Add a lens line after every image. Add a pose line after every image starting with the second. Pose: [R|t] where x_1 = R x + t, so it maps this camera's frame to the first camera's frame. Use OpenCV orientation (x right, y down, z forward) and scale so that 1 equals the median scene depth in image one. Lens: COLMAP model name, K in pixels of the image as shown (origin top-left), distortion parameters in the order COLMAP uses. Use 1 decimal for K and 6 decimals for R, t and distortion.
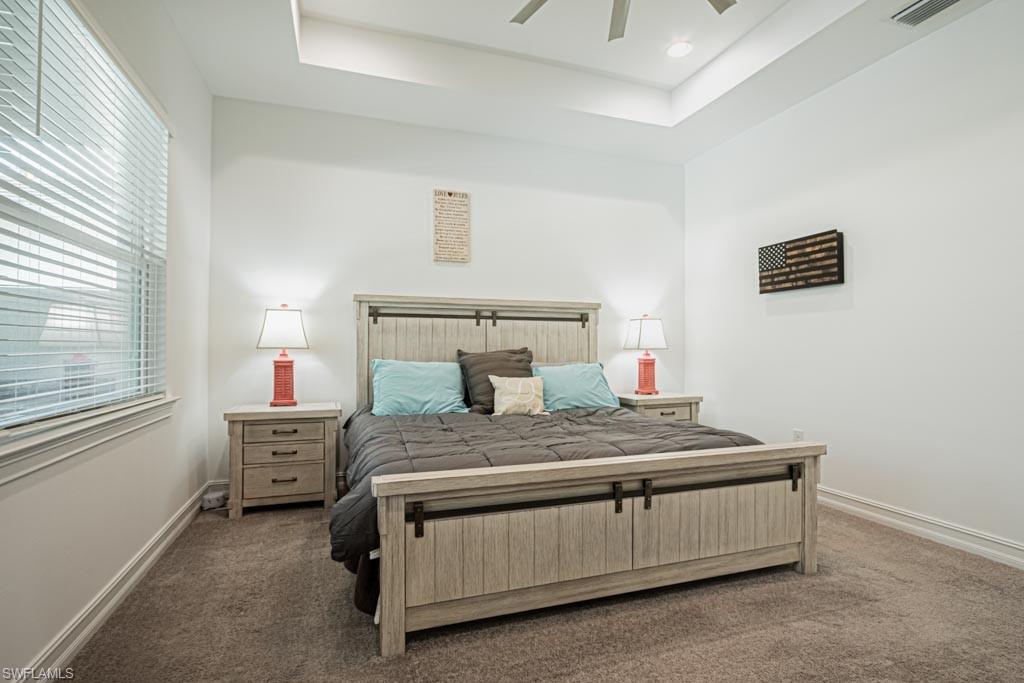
lens RADIAL K [[477.0, 0, 512.0], [0, 477.0, 341.5], [0, 0, 1]] dist [0.001139, -0.006416]
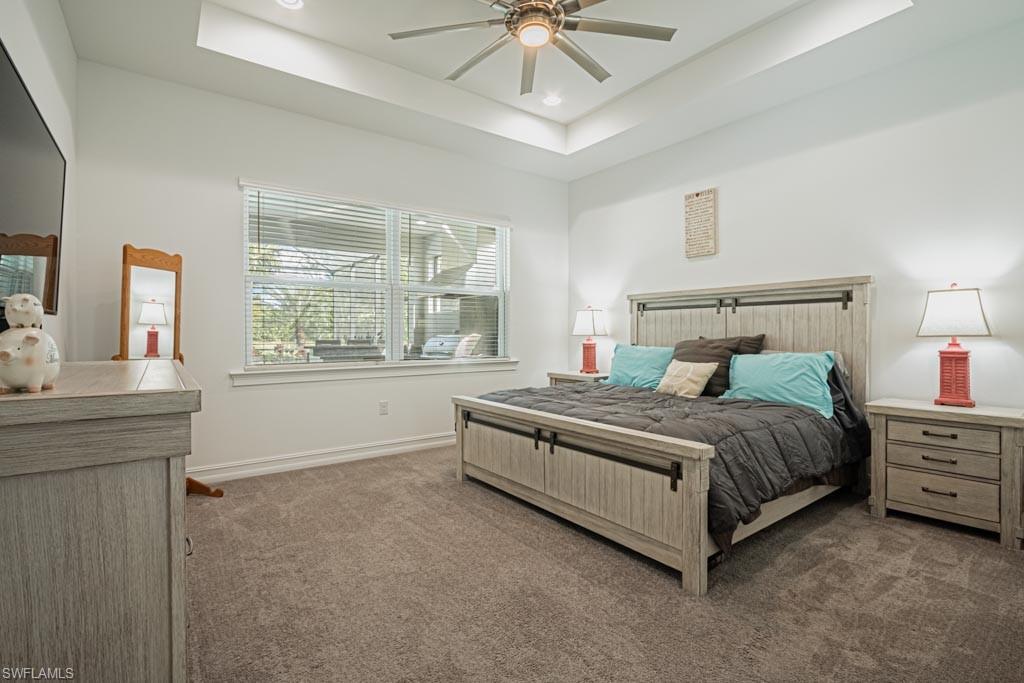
lens RADIAL K [[477.0, 0, 512.0], [0, 477.0, 341.5], [0, 0, 1]] dist [0.001139, -0.006416]
pose [[0.312133, 0.012385, -0.949958, 0.784877], [0.011825, 0.999787, 0.016920, 0.004922], [0.949965, -0.016514, 0.311920, 0.245523]]
